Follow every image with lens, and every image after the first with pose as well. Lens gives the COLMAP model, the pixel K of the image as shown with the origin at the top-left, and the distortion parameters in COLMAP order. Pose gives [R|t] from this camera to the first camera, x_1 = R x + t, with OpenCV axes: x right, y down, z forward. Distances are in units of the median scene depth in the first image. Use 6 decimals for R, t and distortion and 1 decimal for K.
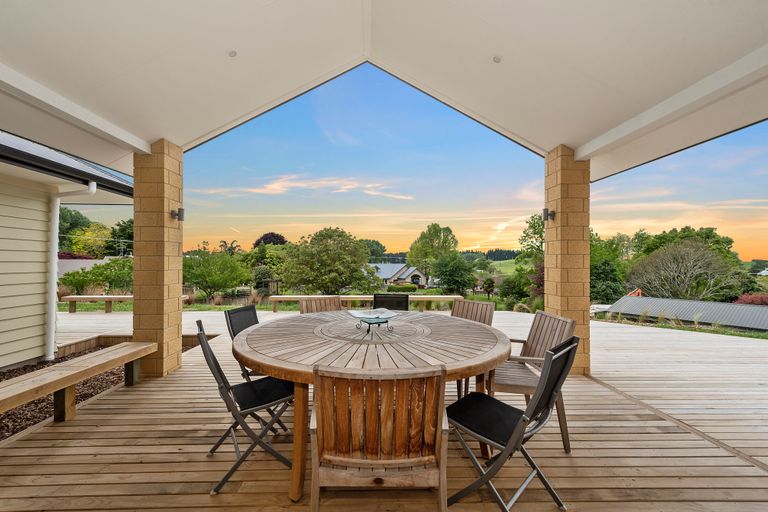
lens RADIAL K [[299.3, 0, 384.0], [0, 299.3, 256.0], [0, 0, 1]] dist [0.000991, 0.000041]
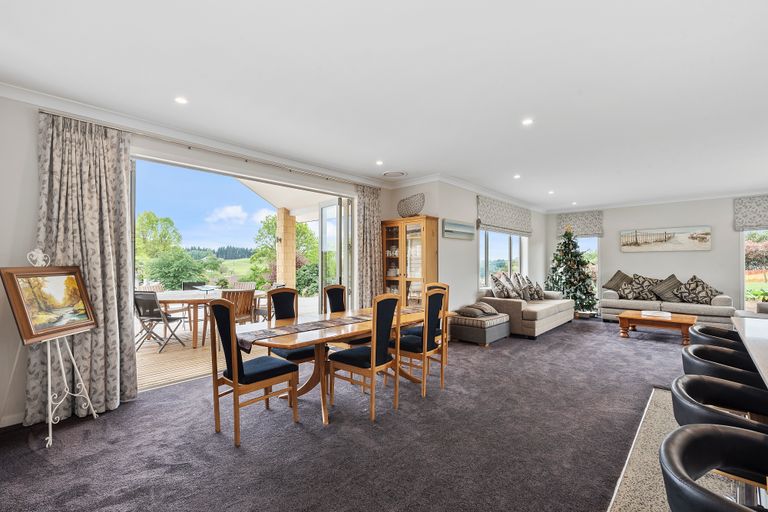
lens RADIAL K [[341.2, 0, 384.0], [0, 341.2, 256.0], [0, 0, 1]] dist [-0.000910, -0.000044]
pose [[0.700865, 0.010117, 0.713222, -0.052156], [-0.014146, 0.999900, -0.000282, -0.002910], [-0.713154, -0.009891, 0.700938, -0.099040]]
